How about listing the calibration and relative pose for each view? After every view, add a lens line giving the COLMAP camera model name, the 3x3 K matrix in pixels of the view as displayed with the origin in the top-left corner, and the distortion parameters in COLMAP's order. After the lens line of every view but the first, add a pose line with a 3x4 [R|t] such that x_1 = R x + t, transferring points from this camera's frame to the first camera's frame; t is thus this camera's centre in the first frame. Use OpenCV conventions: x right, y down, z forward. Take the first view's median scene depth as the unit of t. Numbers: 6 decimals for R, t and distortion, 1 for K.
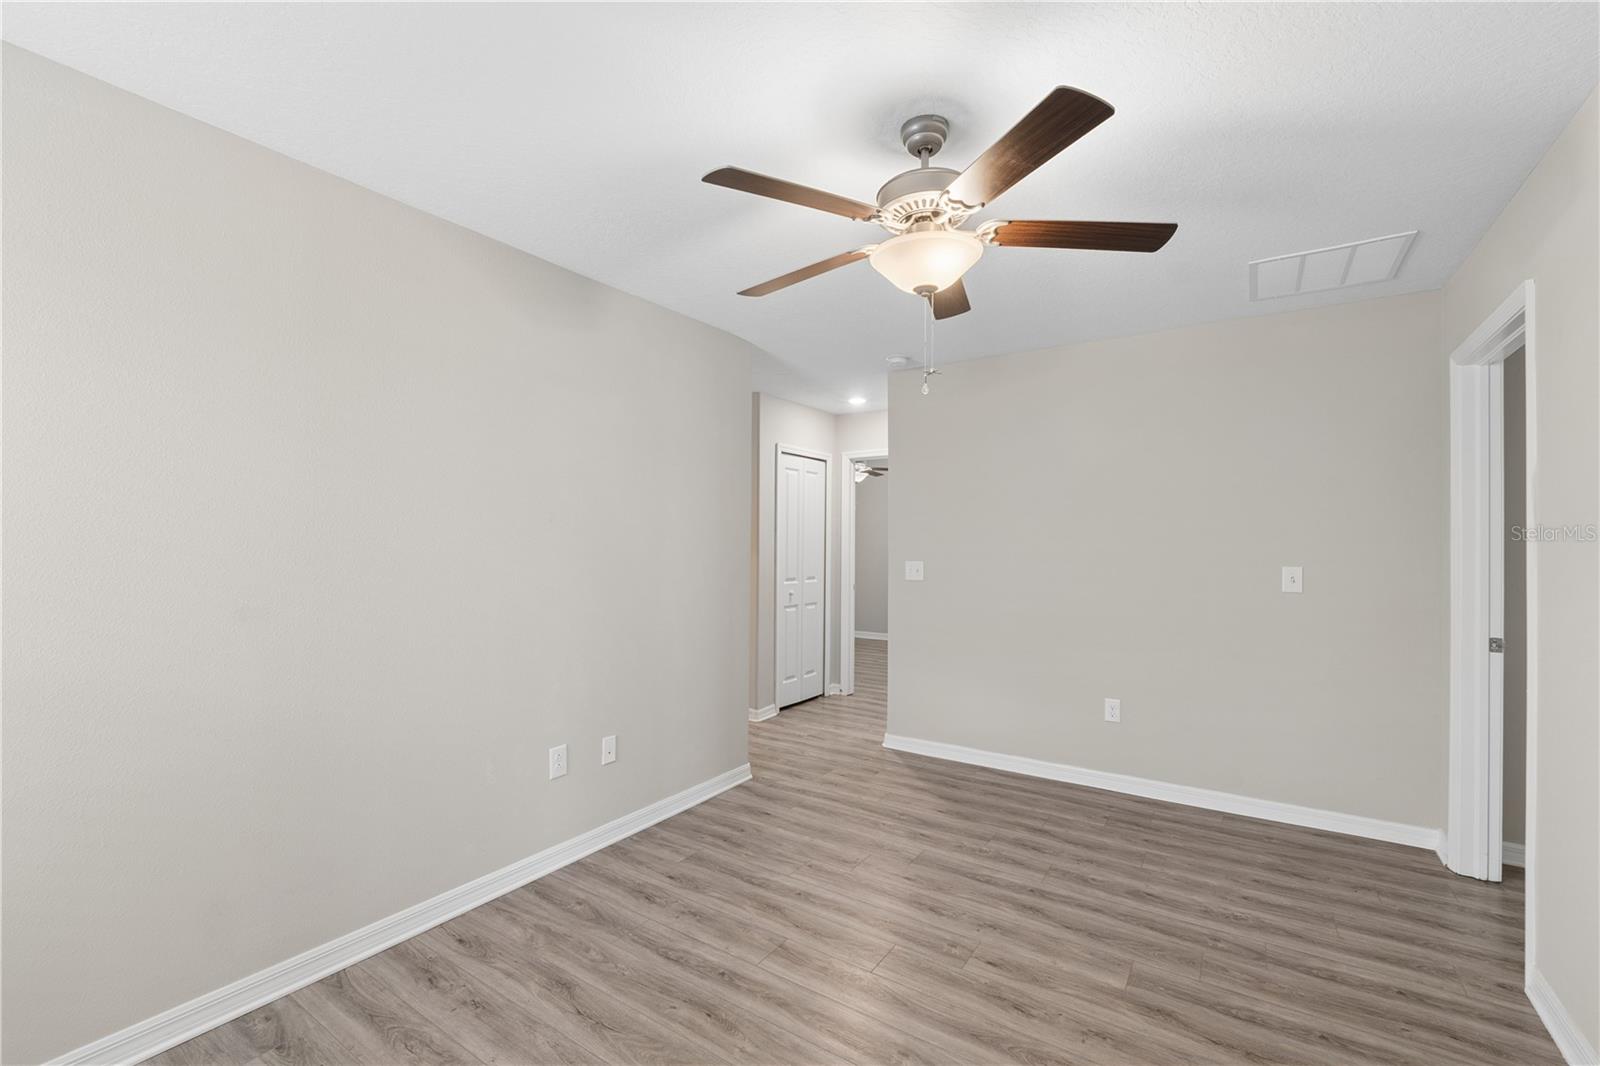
lens RADIAL K [[673.7, 0, 787.0], [0, 673.7, 534.7], [0, 0, 1]] dist [-0.006820, -0.000091]
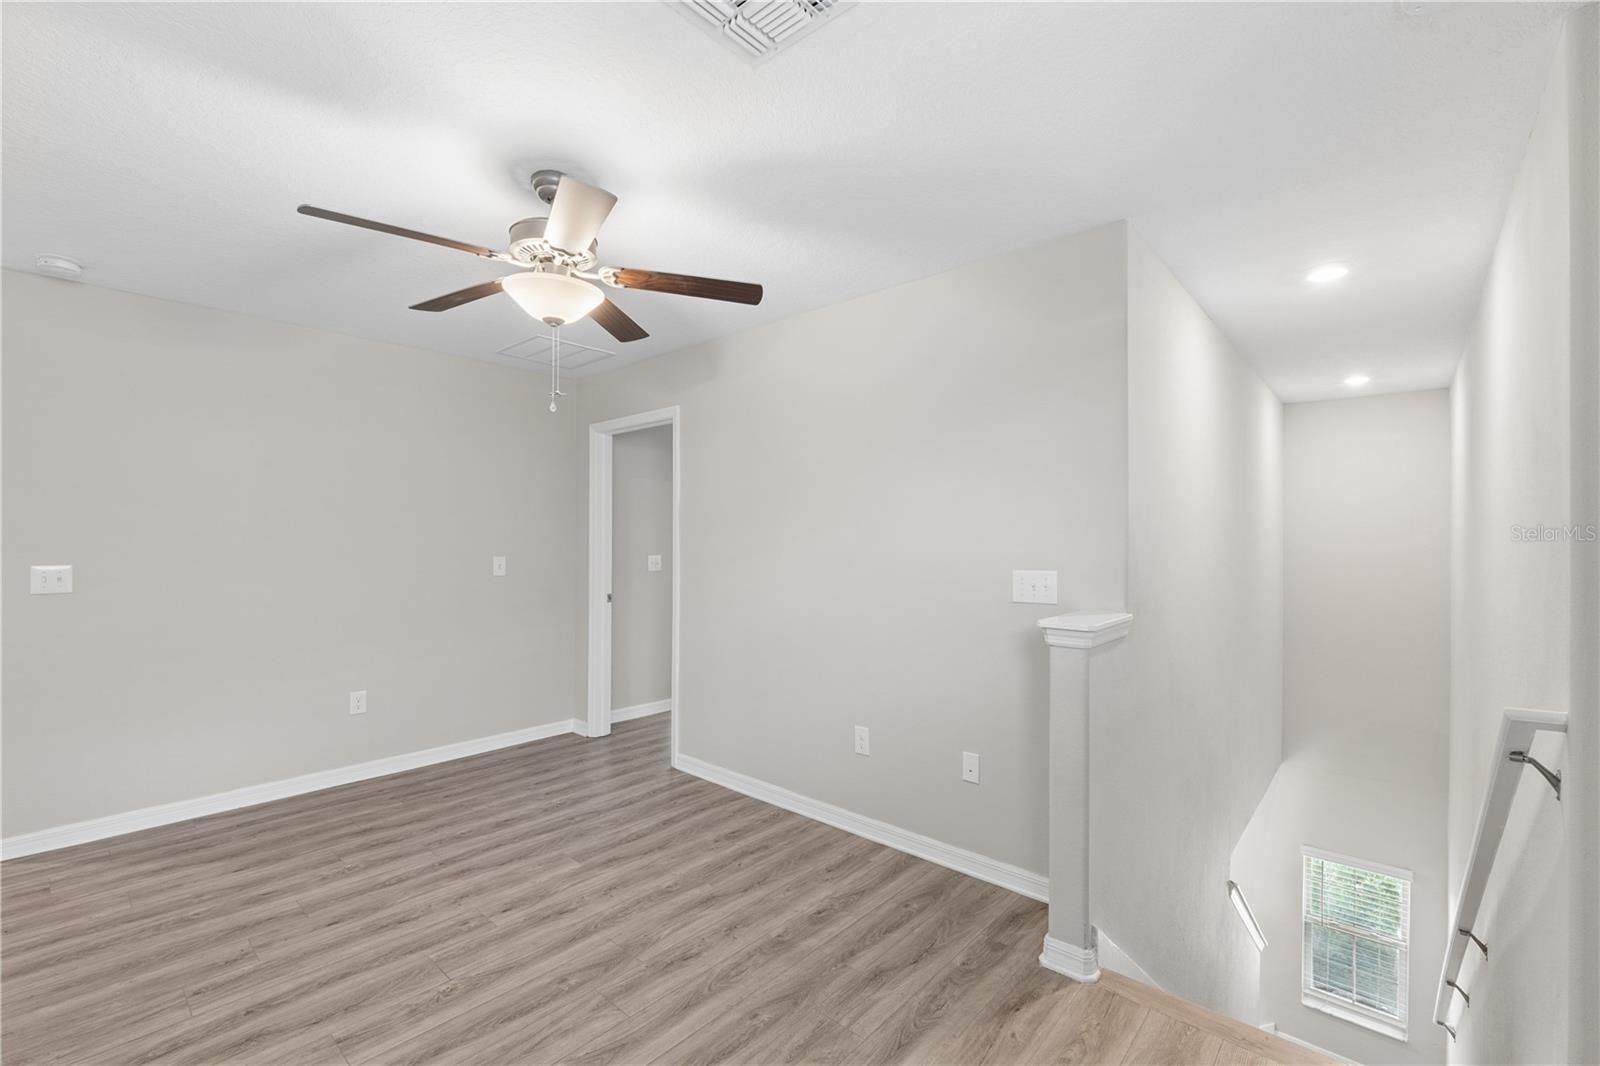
lens RADIAL K [[673.7, 0, 785.7], [0, 673.7, 539.2], [0, 0, 1]] dist [-0.006820, -0.000091]
pose [[0.144338, -0.001339, 0.989527, -0.545975], [-0.015977, 0.999866, 0.003684, -0.000721], [-0.989399, -0.016341, 0.144298, 0.274693]]
